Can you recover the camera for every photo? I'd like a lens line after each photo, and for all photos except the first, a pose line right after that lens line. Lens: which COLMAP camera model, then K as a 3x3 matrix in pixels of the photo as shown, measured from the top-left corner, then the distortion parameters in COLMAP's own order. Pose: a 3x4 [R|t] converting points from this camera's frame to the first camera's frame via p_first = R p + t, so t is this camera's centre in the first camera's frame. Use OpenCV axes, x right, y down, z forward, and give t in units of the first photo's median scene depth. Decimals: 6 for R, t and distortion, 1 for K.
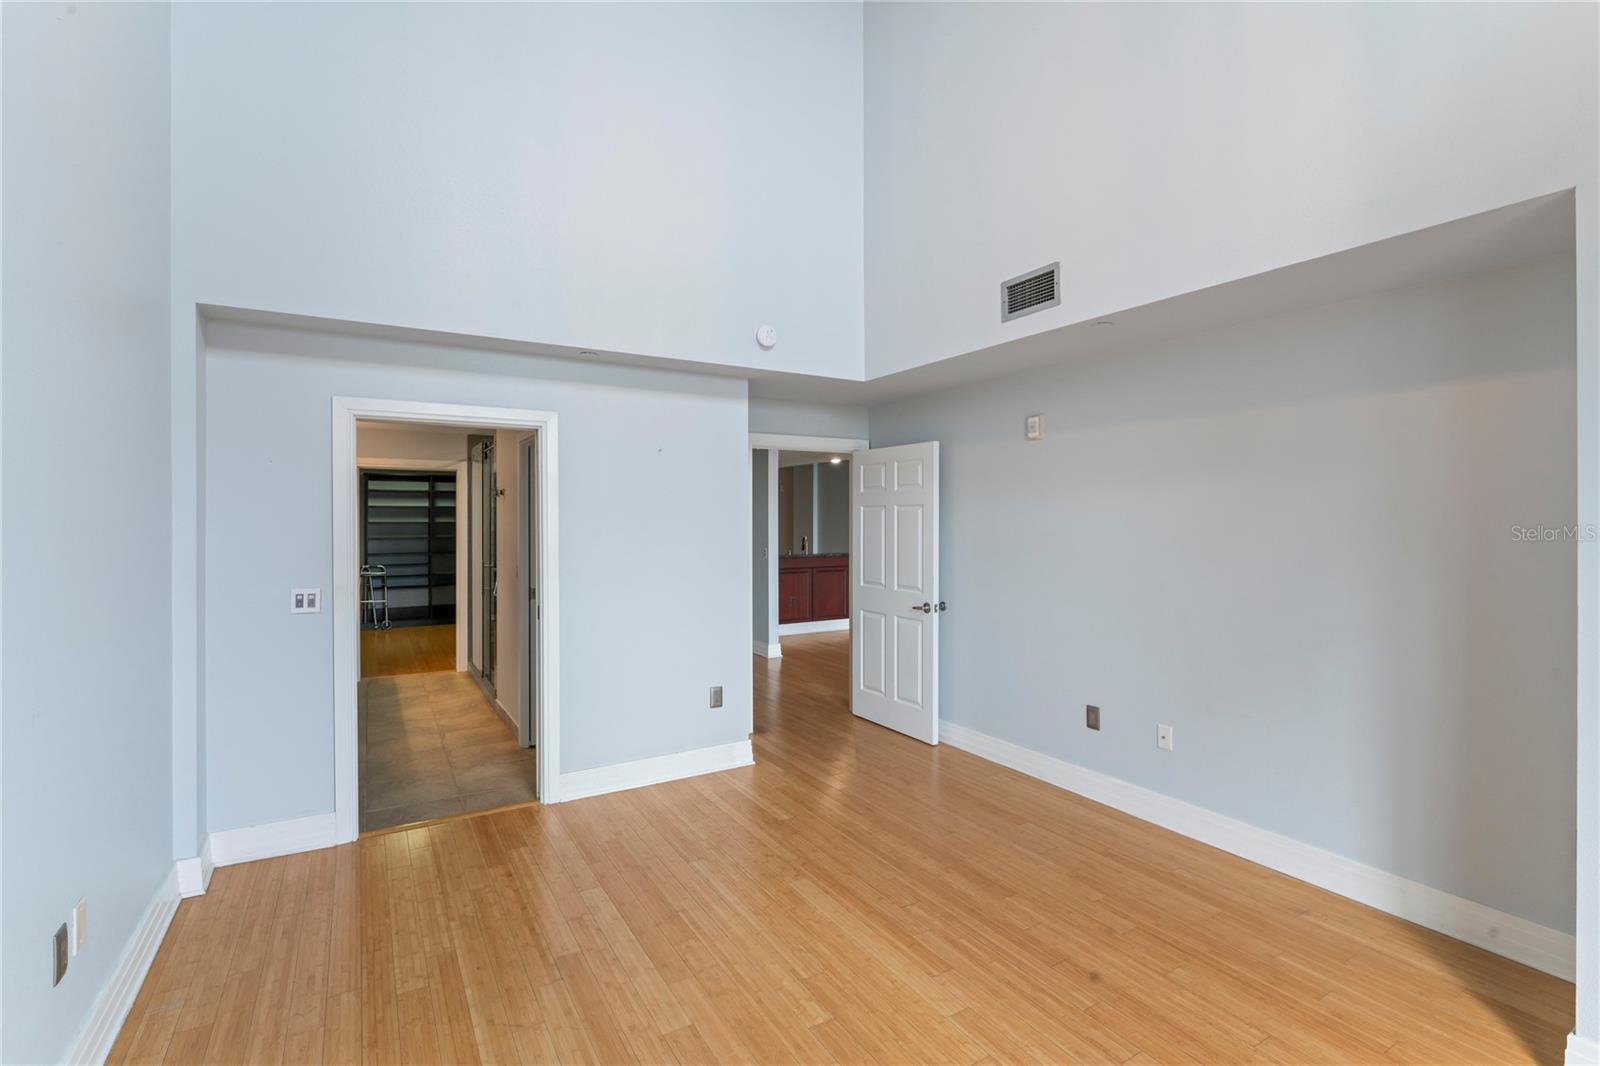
lens RADIAL K [[718.0, 0, 801.4], [0, 718.0, 525.2], [0, 0, 1]] dist [-0.000768, -0.000030]
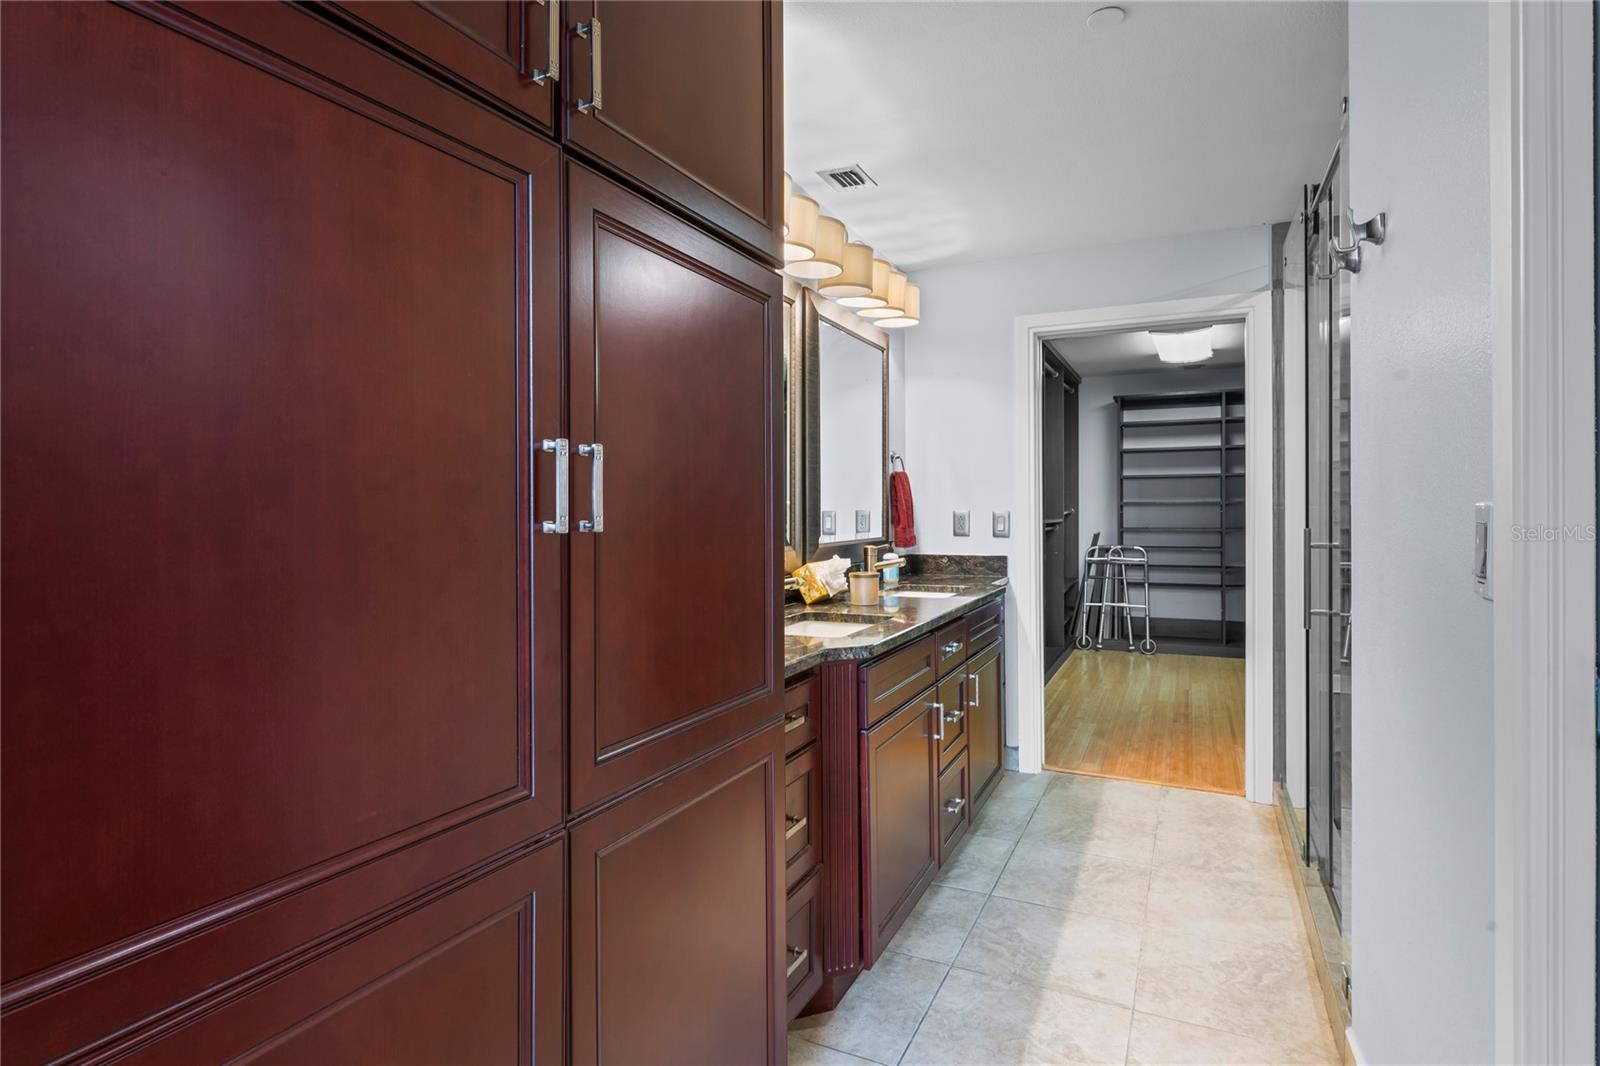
lens RADIAL K [[828.2, 0, 811.4], [0, 828.2, 509.5], [0, 0, 1]] dist [-0.001739, 0.000050]
pose [[0.557110, -0.001464, -0.830437, -0.174188], [-0.003588, 0.999985, -0.004170, 0.030958], [0.830431, 0.005303, 0.557097, 0.412044]]
